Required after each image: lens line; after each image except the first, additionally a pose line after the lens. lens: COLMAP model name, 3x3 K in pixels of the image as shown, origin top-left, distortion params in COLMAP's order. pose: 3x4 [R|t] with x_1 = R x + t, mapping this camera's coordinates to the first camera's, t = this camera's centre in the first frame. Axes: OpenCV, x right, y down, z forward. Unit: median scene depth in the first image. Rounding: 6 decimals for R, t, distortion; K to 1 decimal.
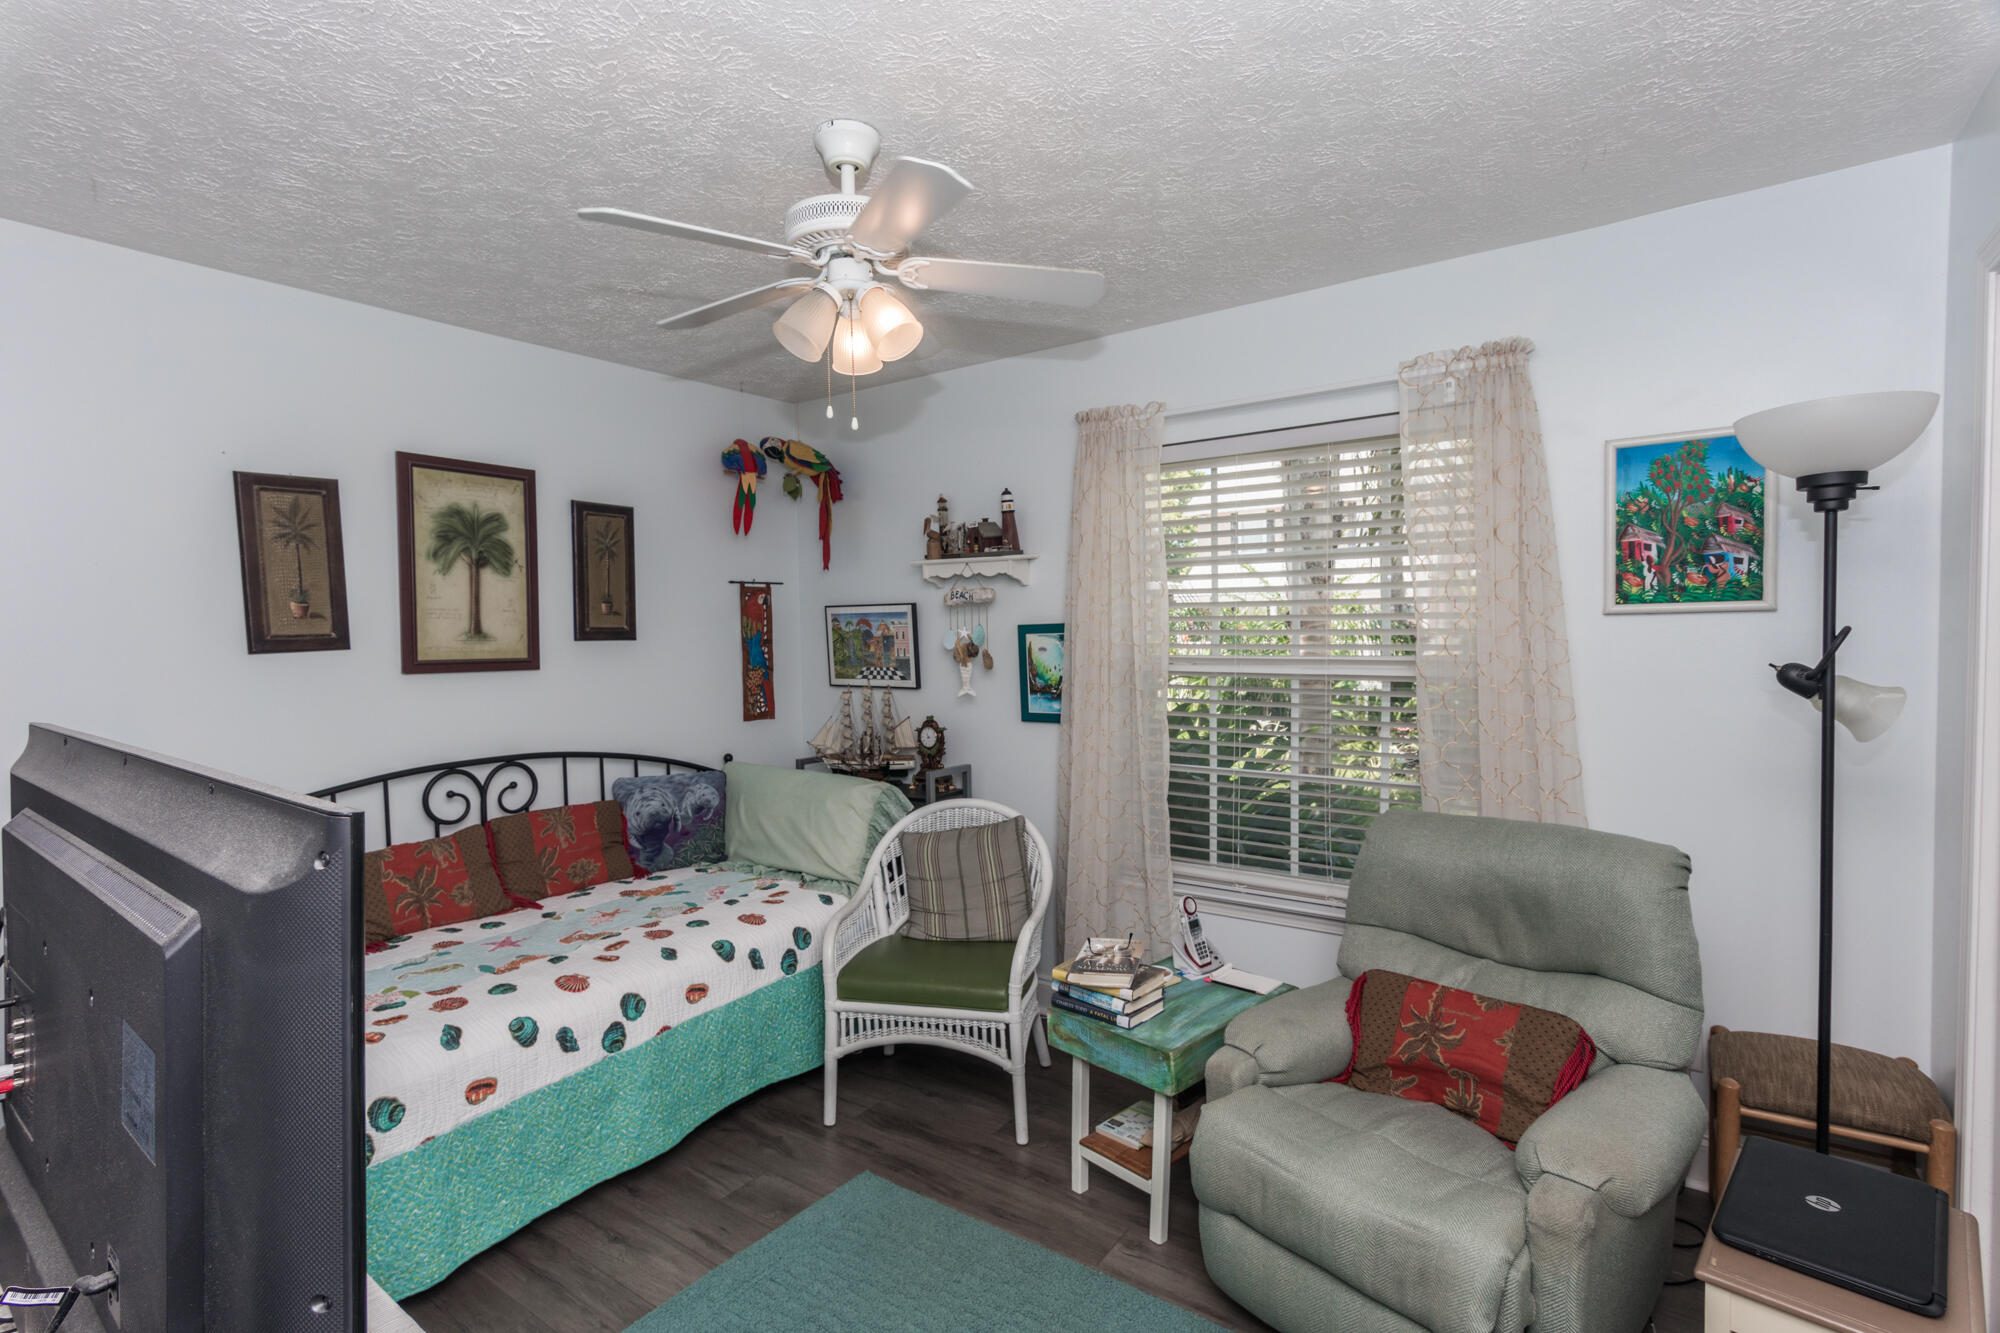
lens RADIAL K [[954.5, 0, 989.4], [0, 954.5, 673.5], [0, 0, 1]] dist [0.008469, -0.001575]
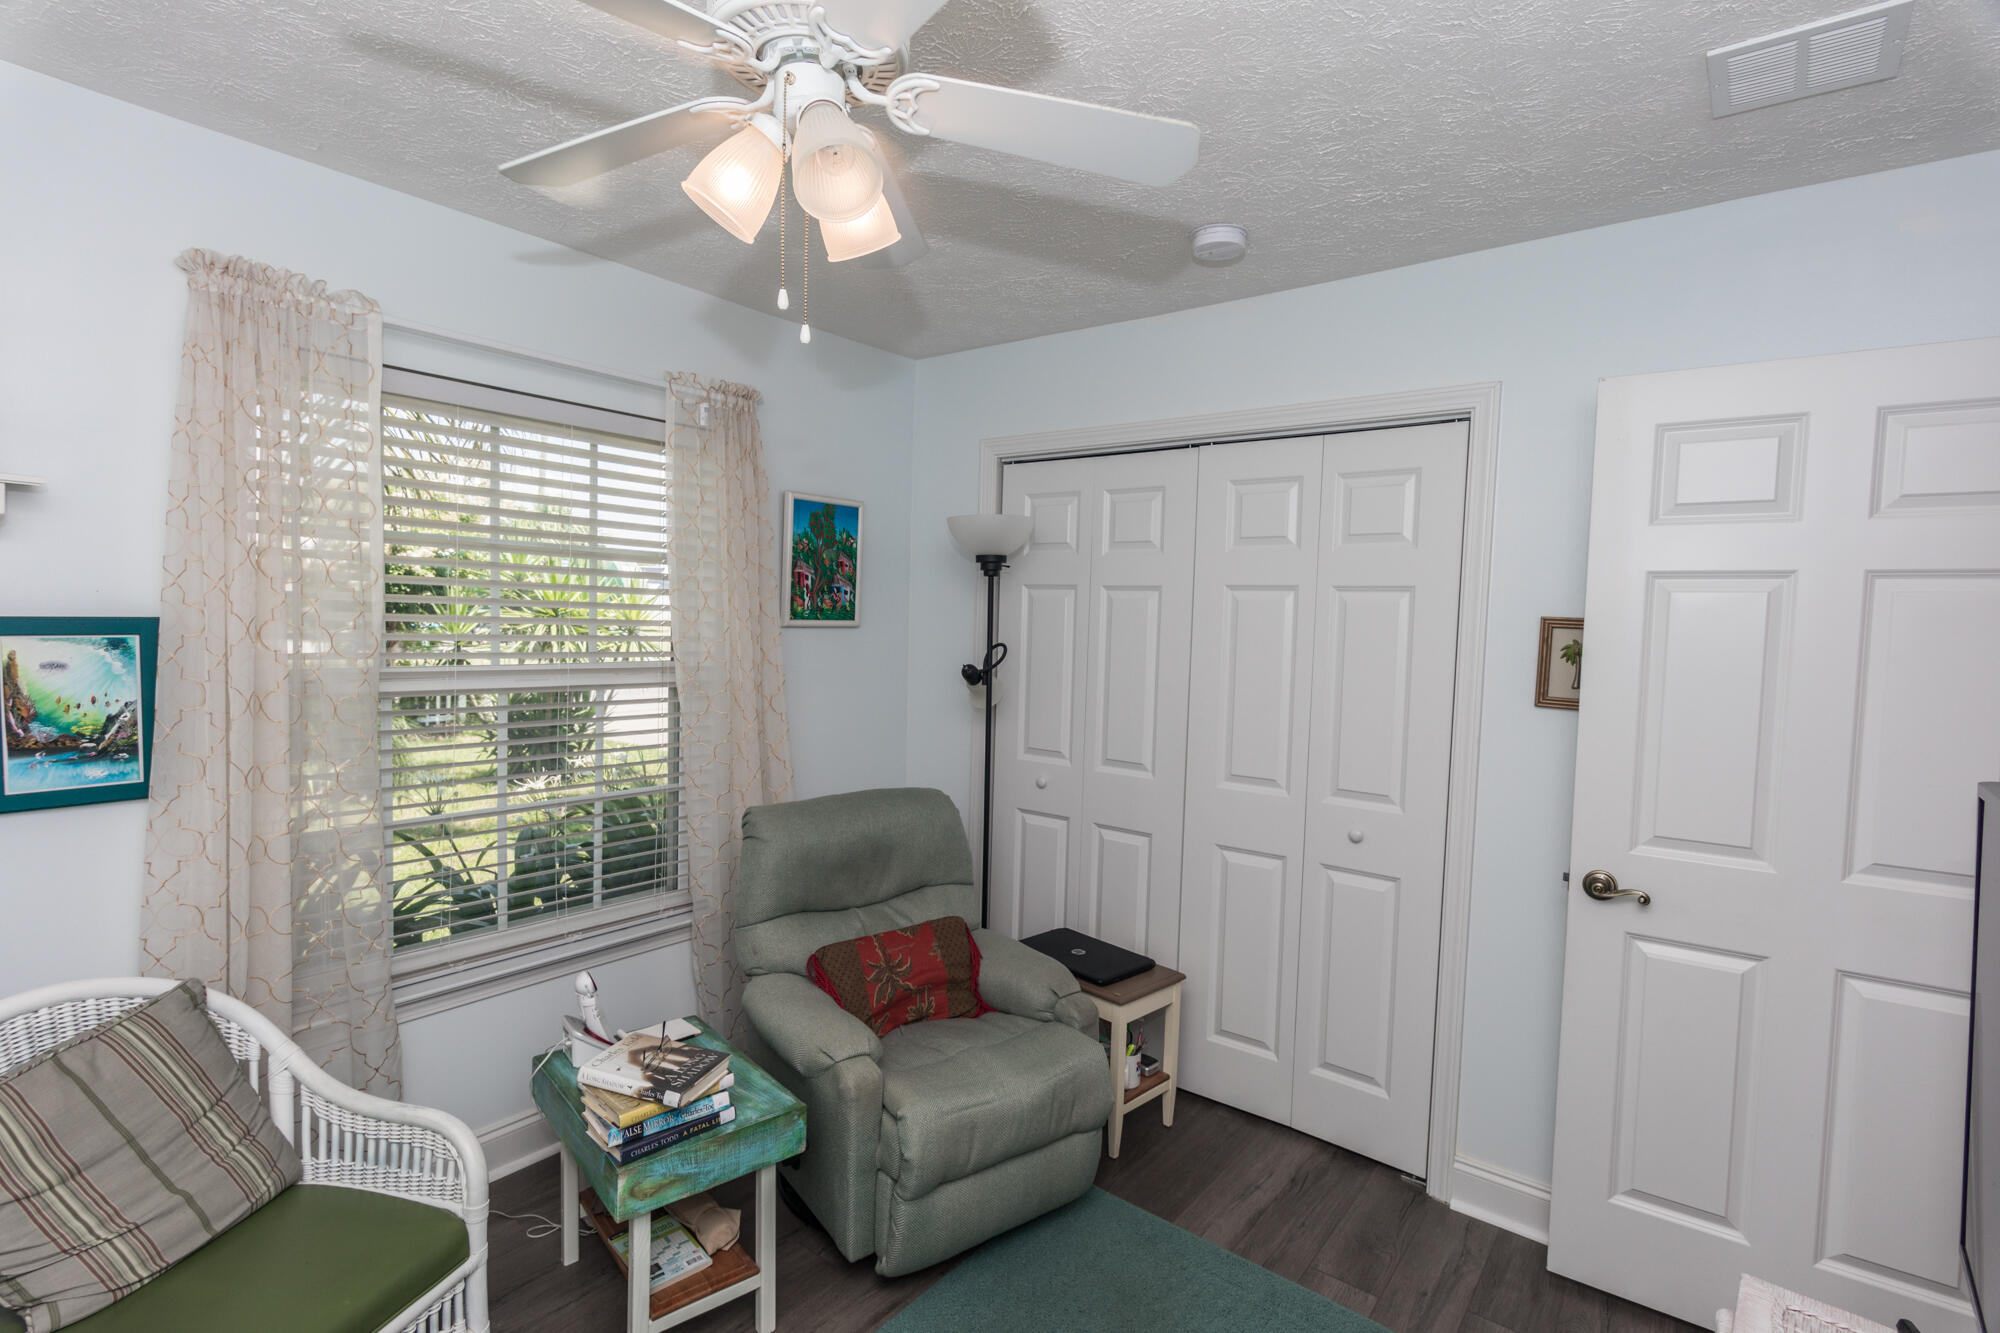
lens RADIAL K [[954.5, 0, 992.8], [0, 954.5, 668.1], [0, 0, 1]] dist [0.008469, -0.001575]
pose [[0.047297, -0.038331, 0.998145, -0.643173], [0.016008, 0.999164, 0.037611, -0.052727], [-0.998753, 0.014199, 0.047871, 0.693679]]
